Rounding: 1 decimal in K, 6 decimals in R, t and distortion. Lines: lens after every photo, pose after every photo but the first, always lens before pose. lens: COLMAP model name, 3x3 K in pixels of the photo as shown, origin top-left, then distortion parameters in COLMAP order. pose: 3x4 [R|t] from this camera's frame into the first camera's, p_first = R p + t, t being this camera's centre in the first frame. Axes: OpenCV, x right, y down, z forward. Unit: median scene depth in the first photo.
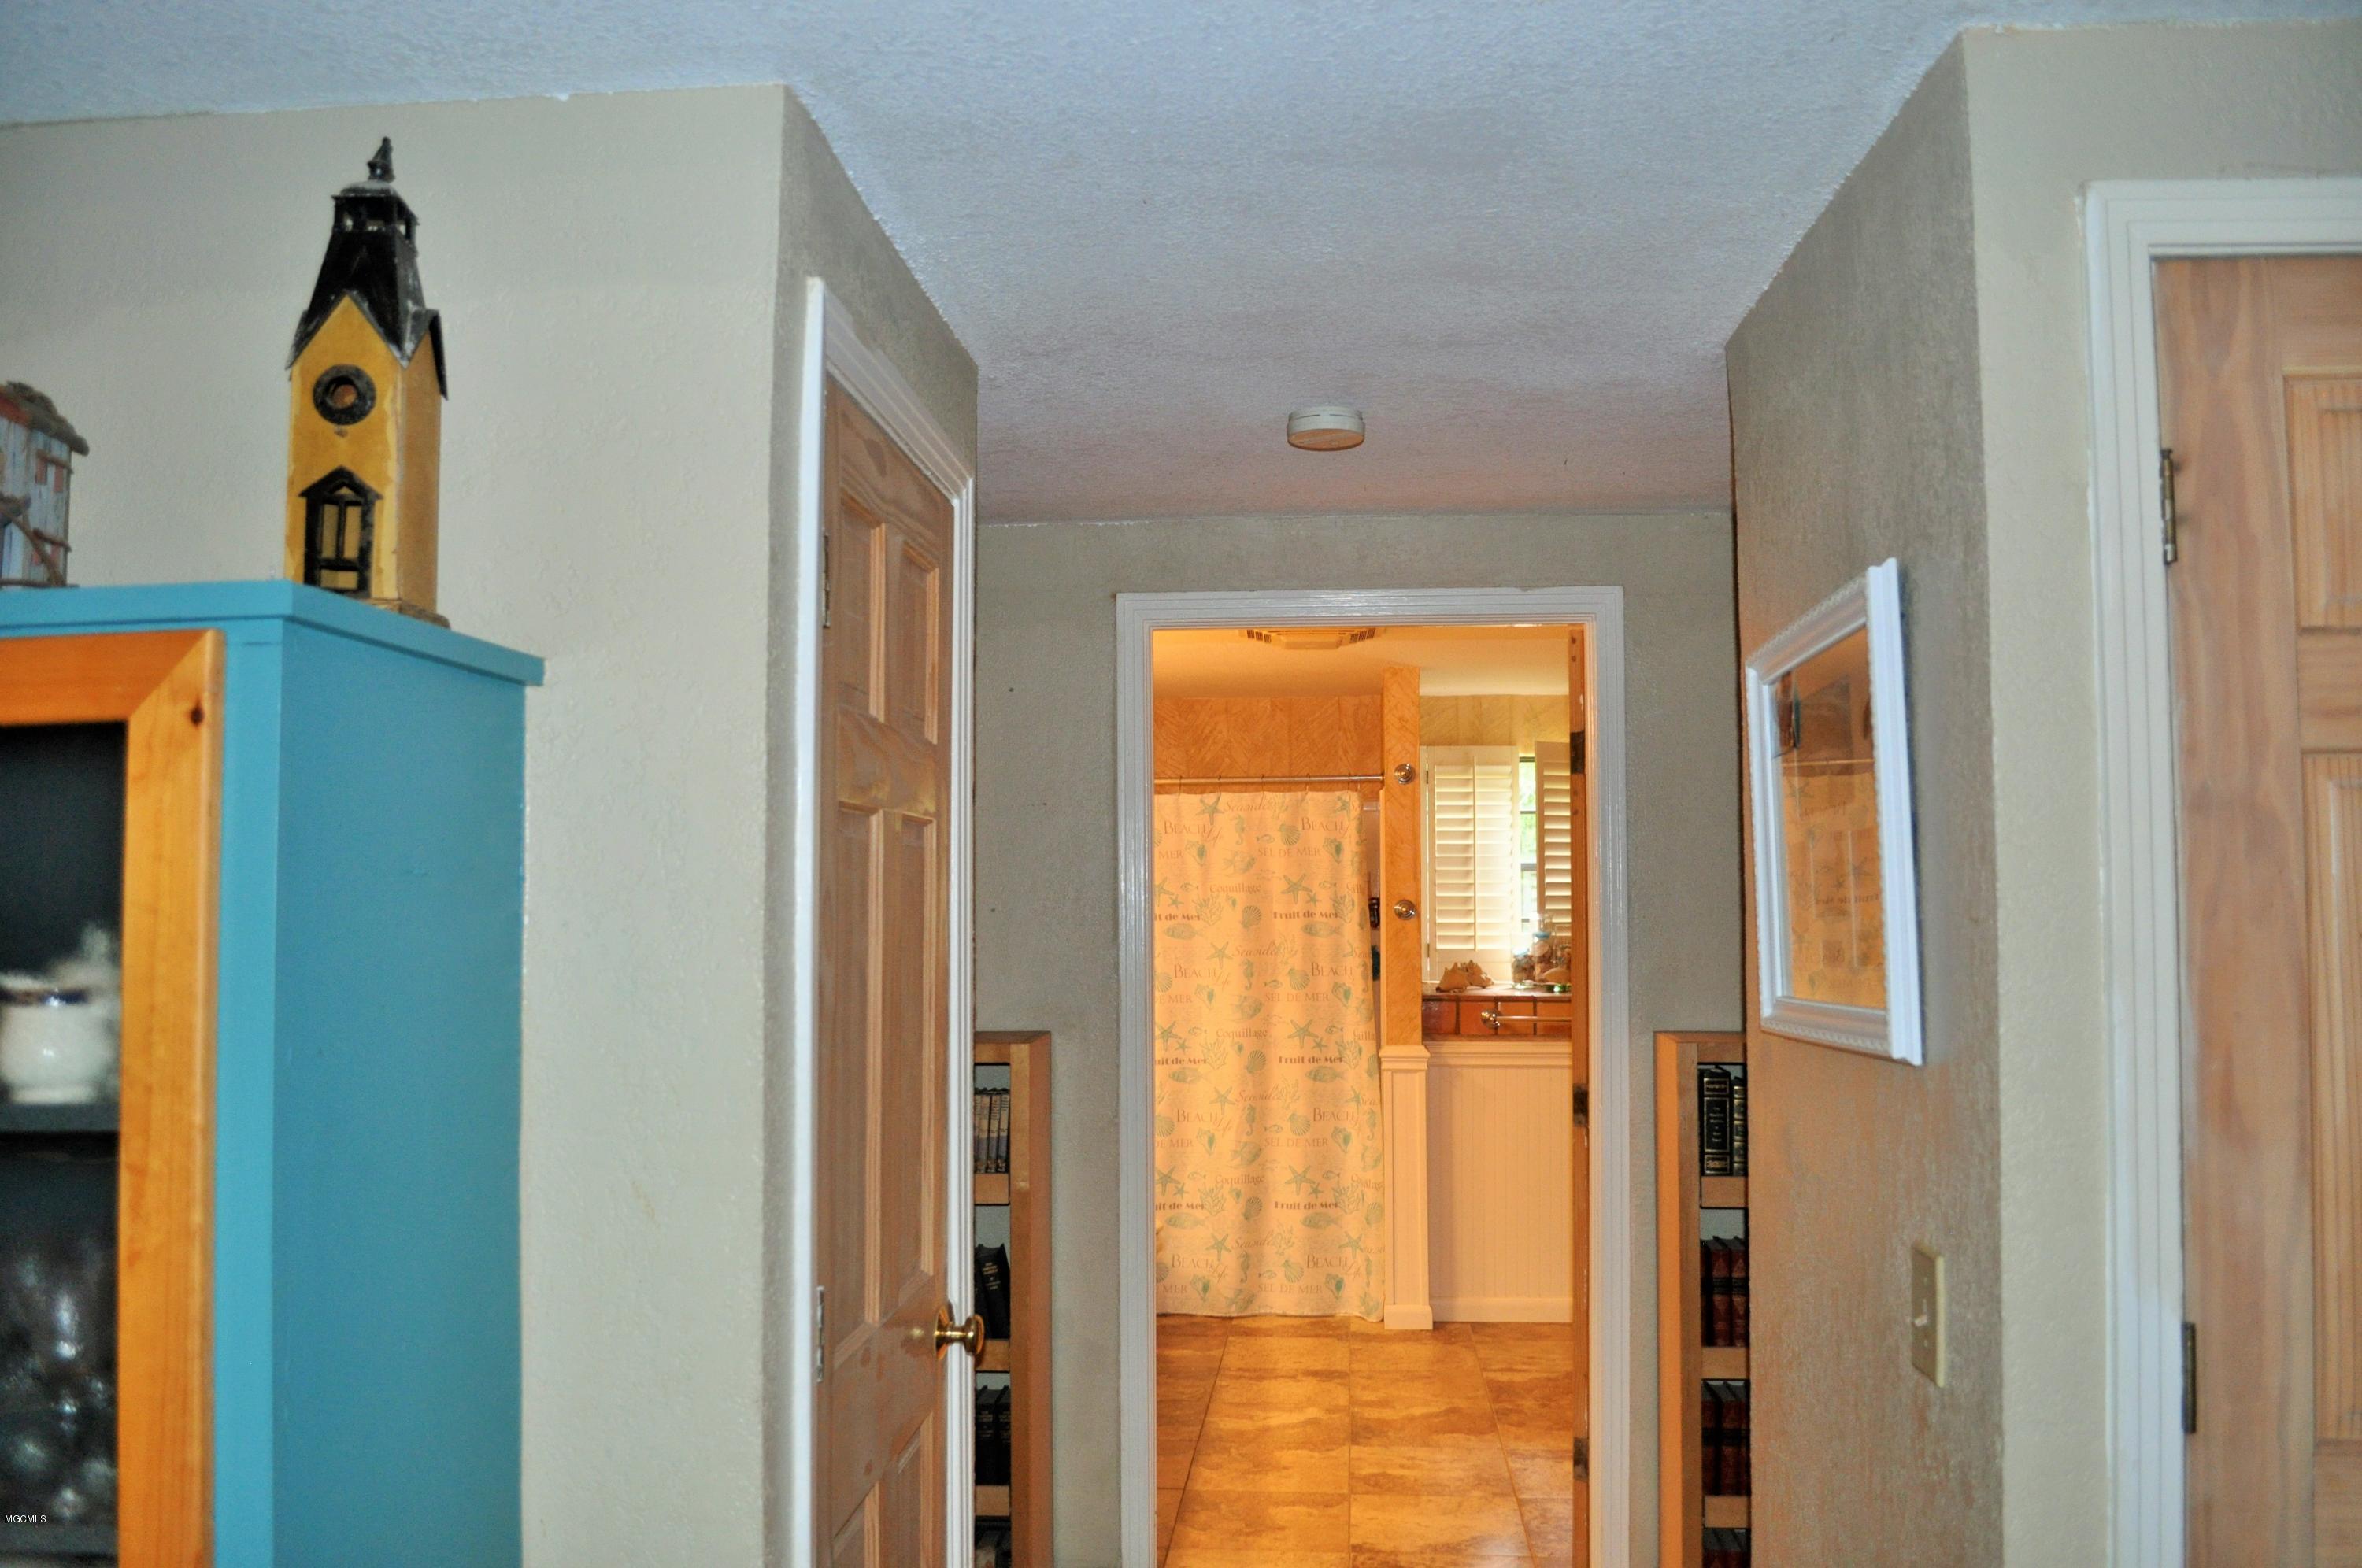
lens RADIAL K [[1884.2, 0, 1183.1], [0, 1884.2, 785.8], [0, 0, 1]] dist [-0.078252, 0.000259]
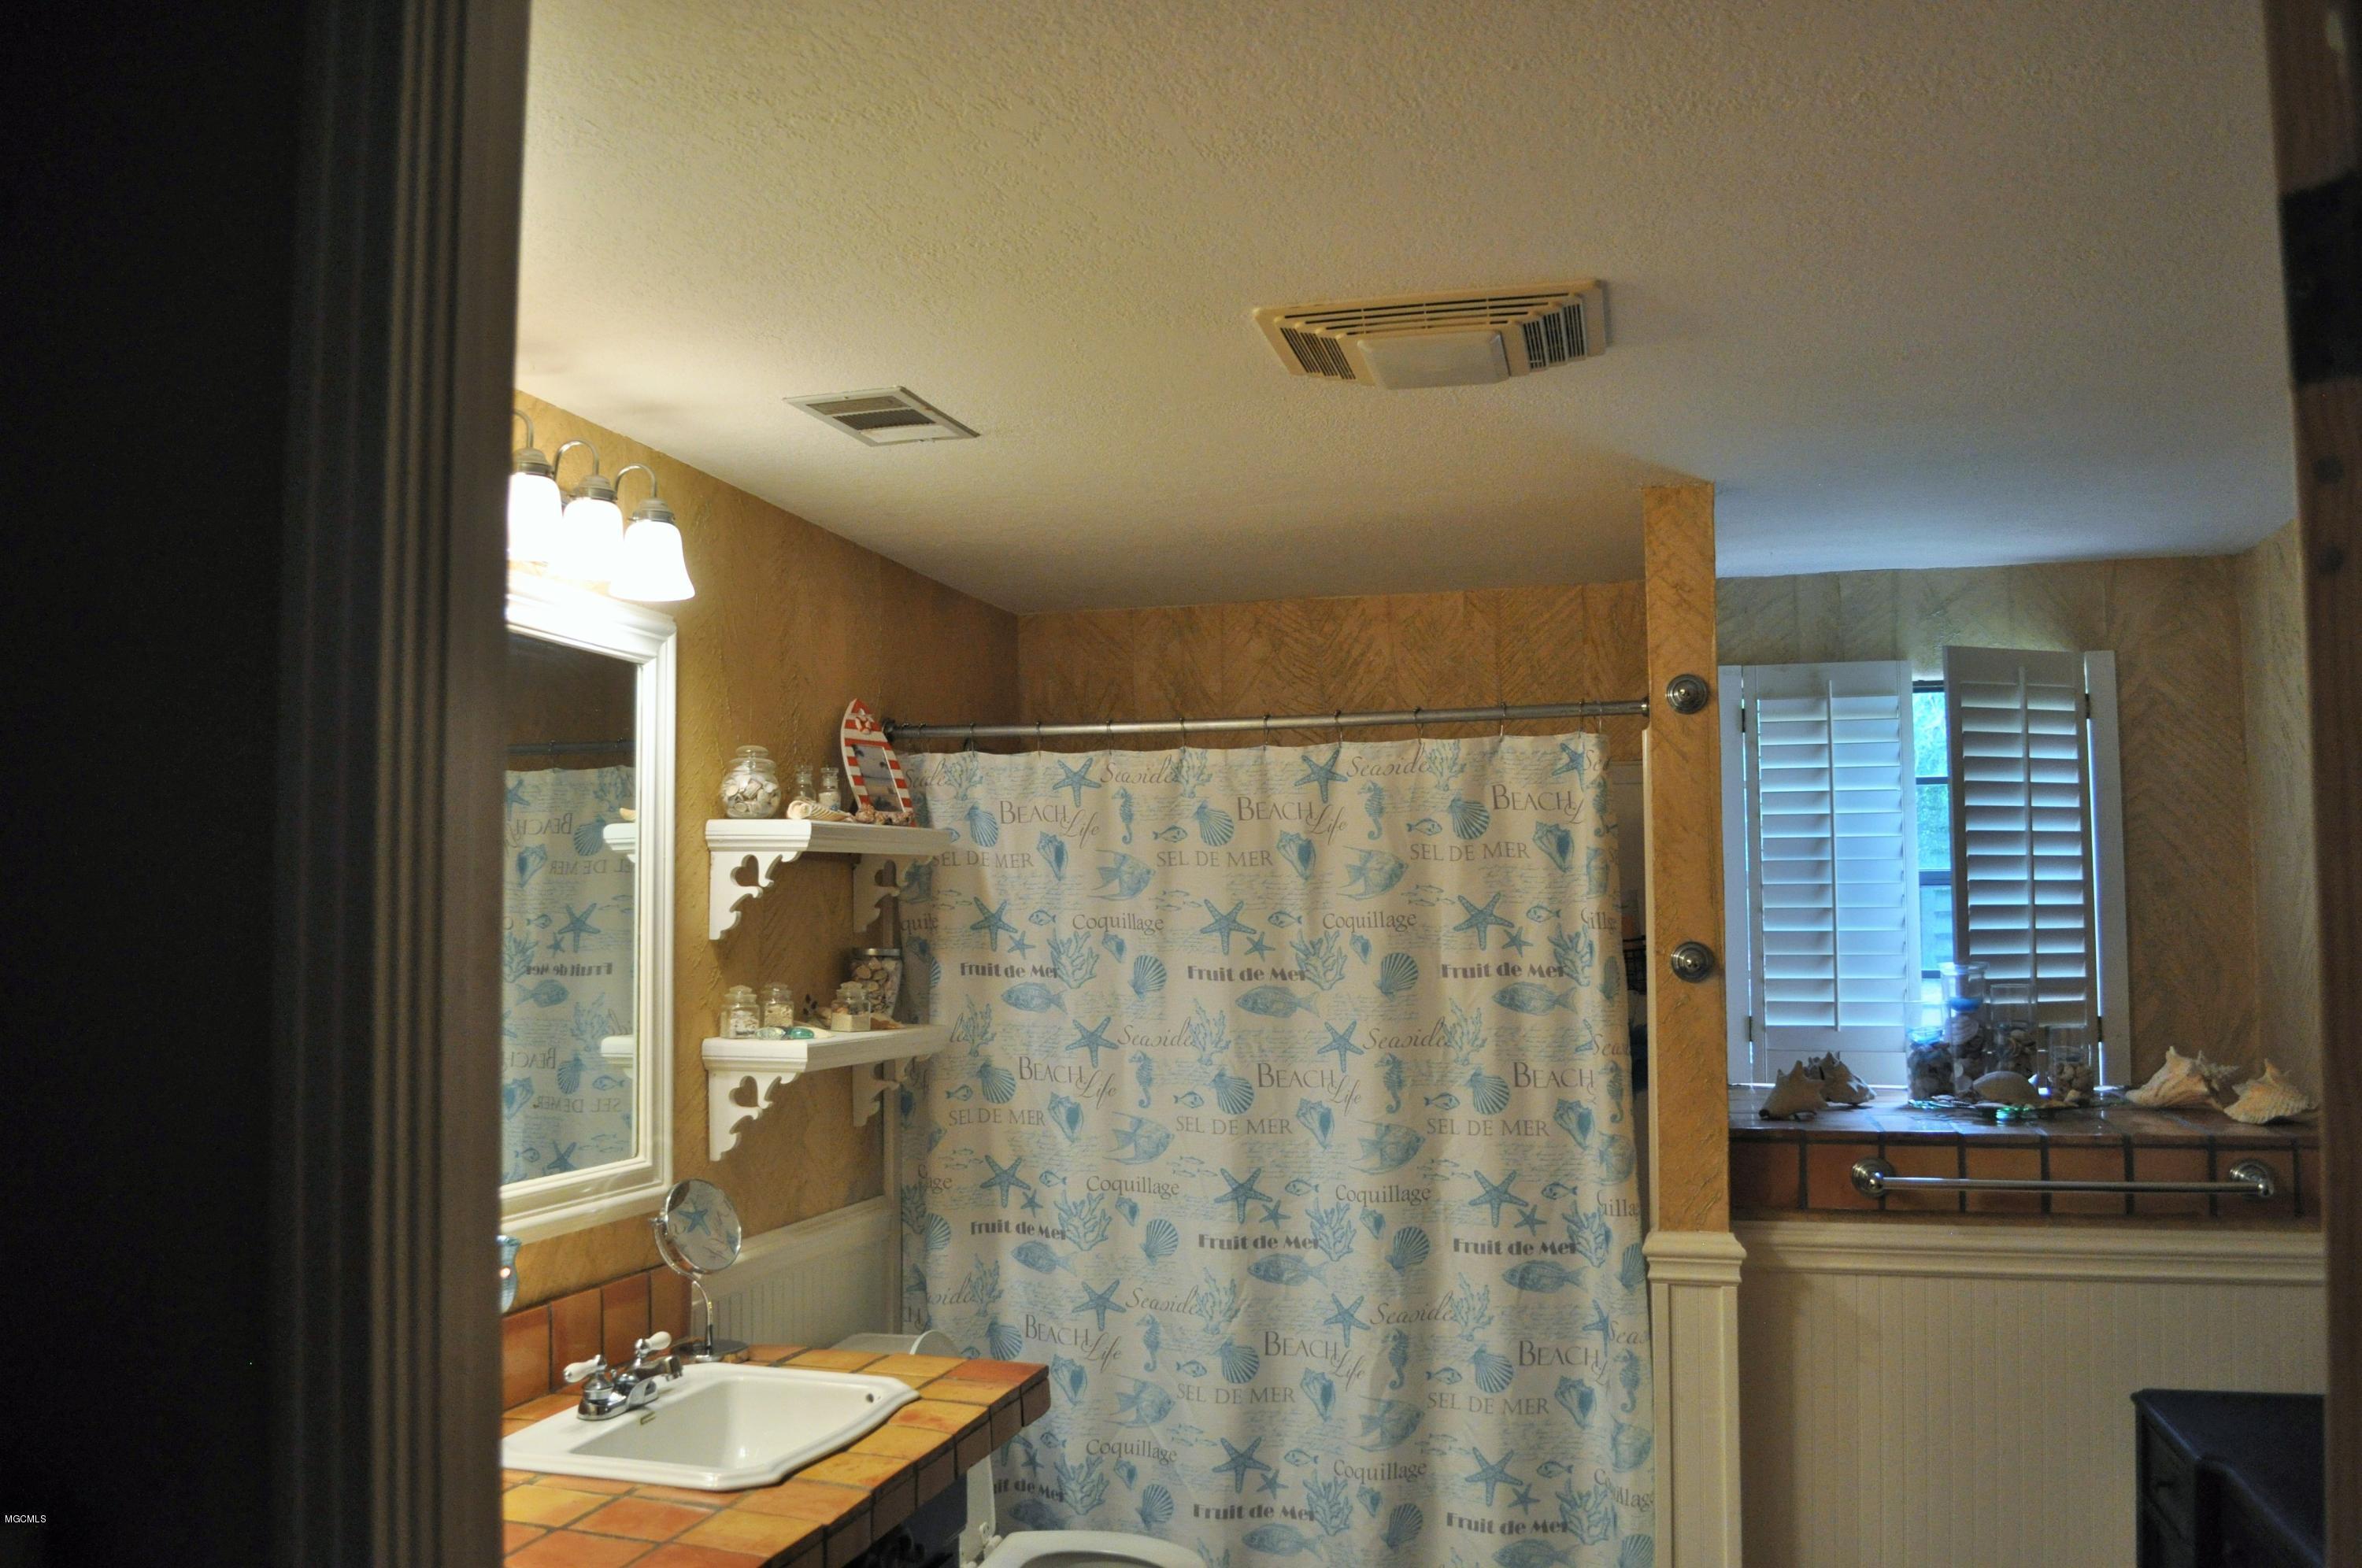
lens RADIAL K [[1884.2, 0, 1175.2], [0, 1884.2, 788.5], [0, 0, 1]] dist [-0.078252, 0.000259]
pose [[0.982802, -0.015400, -0.184021, 0.072679], [0.013019, 0.999815, -0.014143, 0.023918], [0.184205, 0.011504, 0.982821, 0.467331]]
